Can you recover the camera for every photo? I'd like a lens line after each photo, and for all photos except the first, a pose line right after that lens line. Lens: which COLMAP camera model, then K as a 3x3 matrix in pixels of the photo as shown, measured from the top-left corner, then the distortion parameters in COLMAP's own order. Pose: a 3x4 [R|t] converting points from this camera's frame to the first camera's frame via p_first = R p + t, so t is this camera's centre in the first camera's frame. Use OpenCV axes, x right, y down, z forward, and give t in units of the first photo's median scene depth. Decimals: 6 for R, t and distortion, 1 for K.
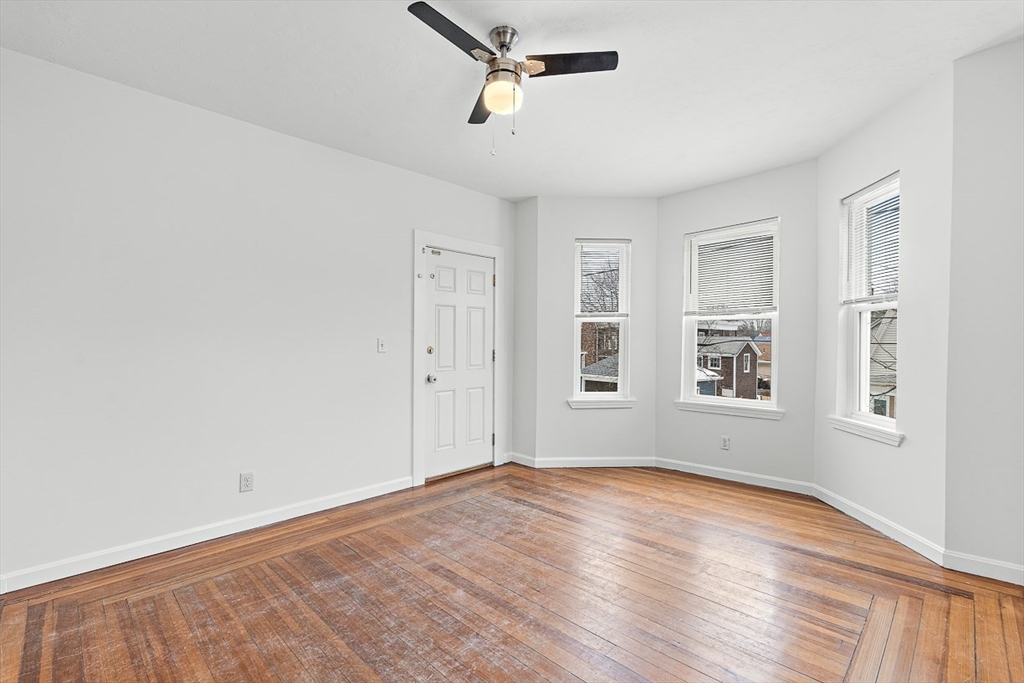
lens RADIAL K [[455.4, 0, 515.9], [0, 455.4, 341.5], [0, 0, 1]] dist [-0.000223, -0.000096]
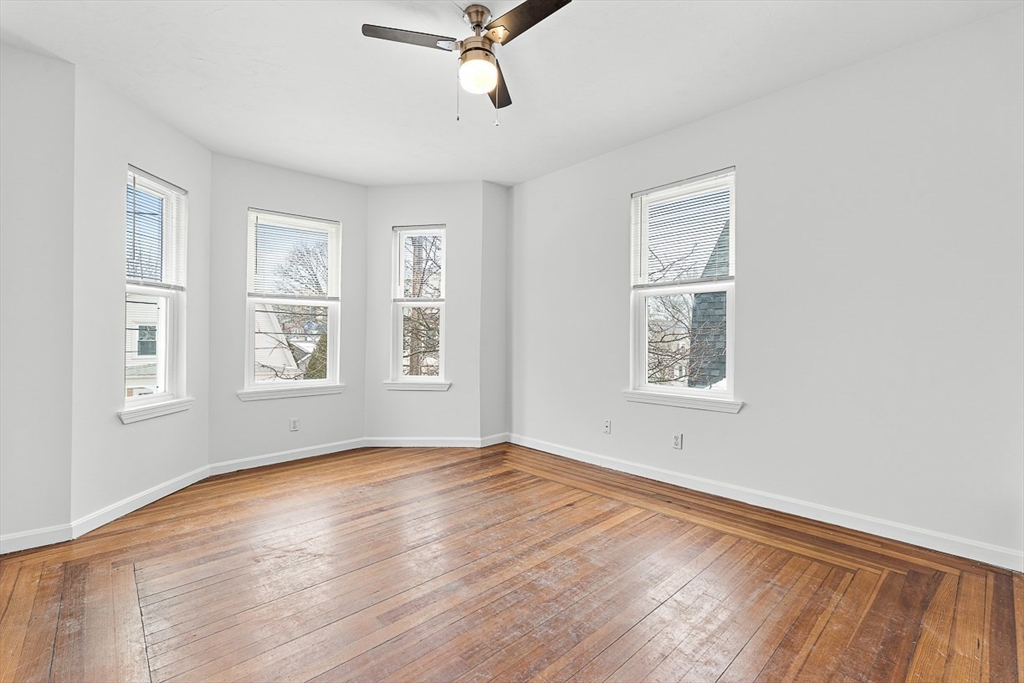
lens RADIAL K [[455.4, 0, 511.5], [0, 455.4, 339.8], [0, 0, 1]] dist [-0.000223, -0.000096]
pose [[0.046791, -0.004861, 0.998893, -0.833591], [-0.004415, 0.999977, 0.005073, 0.035369], [-0.998895, -0.004648, 0.046768, 0.703480]]
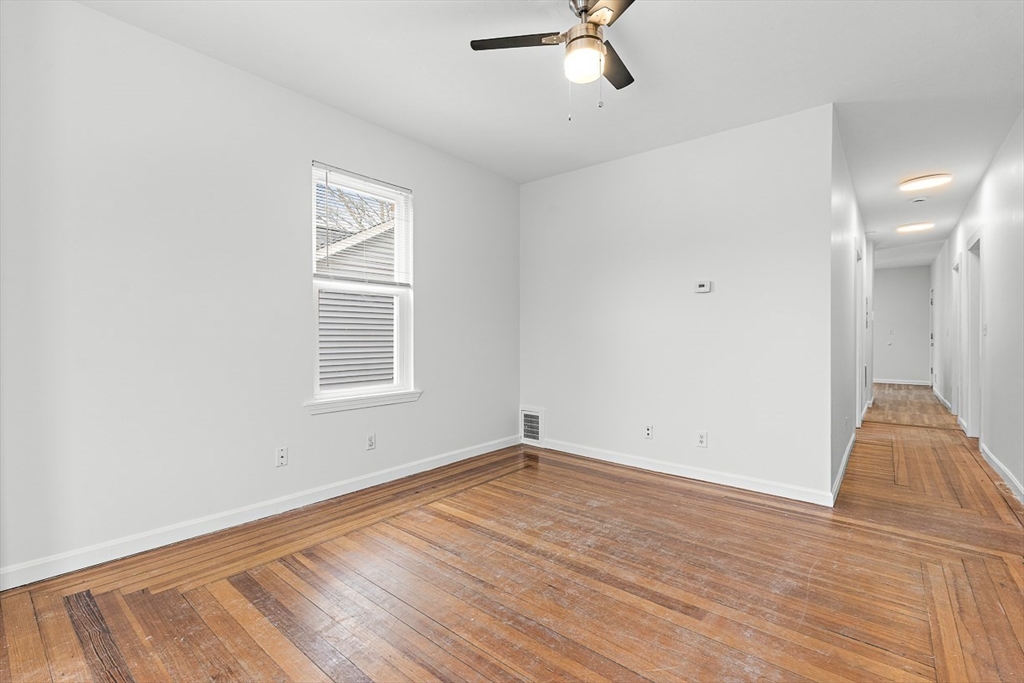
lens RADIAL K [[455.4, 0, 515.0], [0, 455.4, 337.4], [0, 0, 1]] dist [-0.000223, -0.000096]
pose [[-0.995940, 0.000251, -0.090017, 0.167648], [0.000461, 0.999997, -0.002317, 0.038593], [0.090016, -0.002349, -0.995938, 1.579173]]
